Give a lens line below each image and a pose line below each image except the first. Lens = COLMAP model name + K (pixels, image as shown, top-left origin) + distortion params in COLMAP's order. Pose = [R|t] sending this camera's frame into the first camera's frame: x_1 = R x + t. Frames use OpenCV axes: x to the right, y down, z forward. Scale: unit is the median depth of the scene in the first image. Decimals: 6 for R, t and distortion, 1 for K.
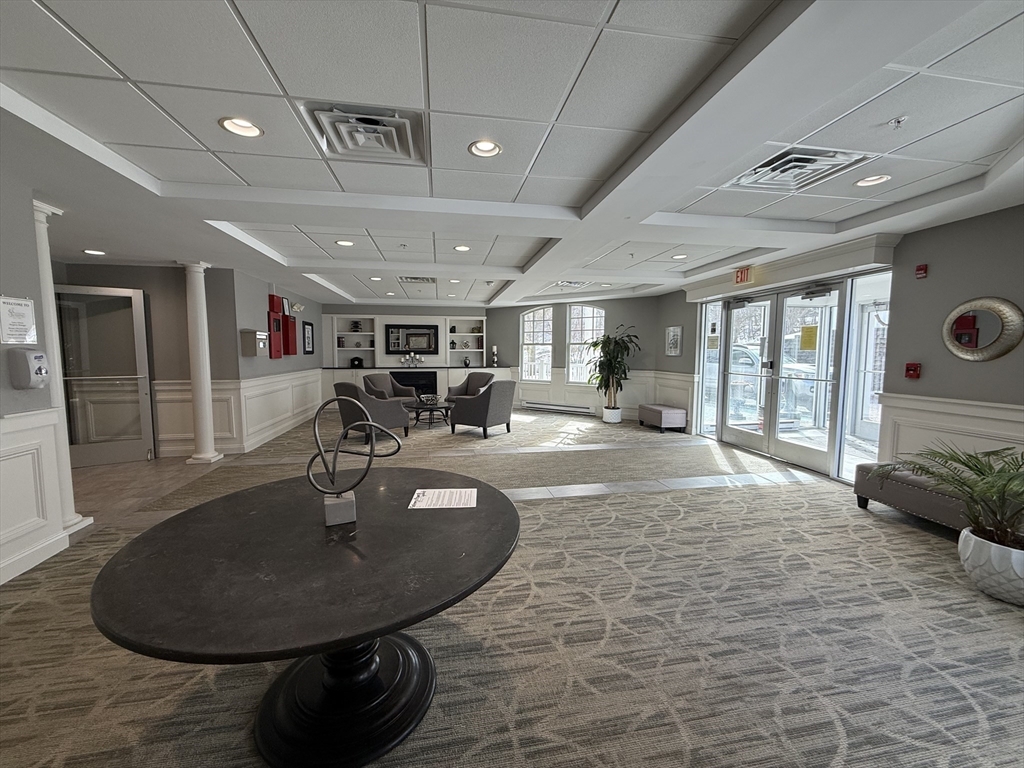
lens RADIAL K [[406.1, 0, 512.0], [0, 406.1, 384.0], [0, 0, 1]] dist [-0.001015, 0.000370]
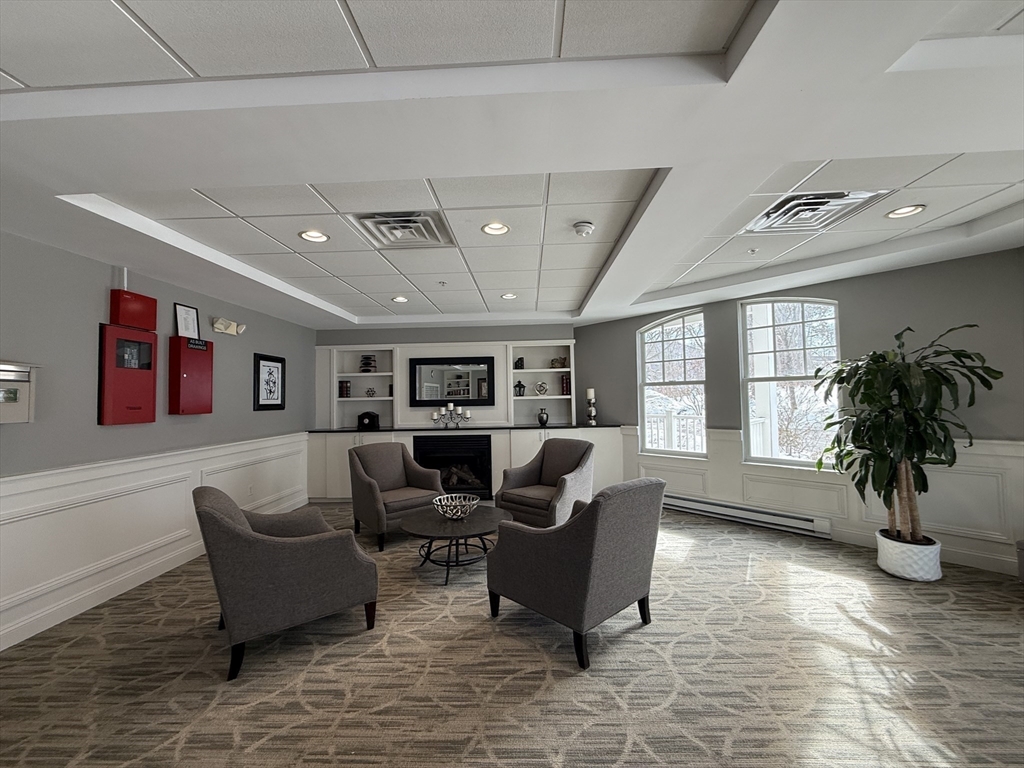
lens RADIAL K [[406.1, 0, 512.0], [0, 406.1, 384.0], [0, 0, 1]] dist [-0.001015, 0.000370]
pose [[0.976194, -0.028775, -0.214980, -0.029099], [0.004152, 0.993458, -0.114118, -0.037047], [0.216858, 0.110509, 0.969928, 0.436540]]
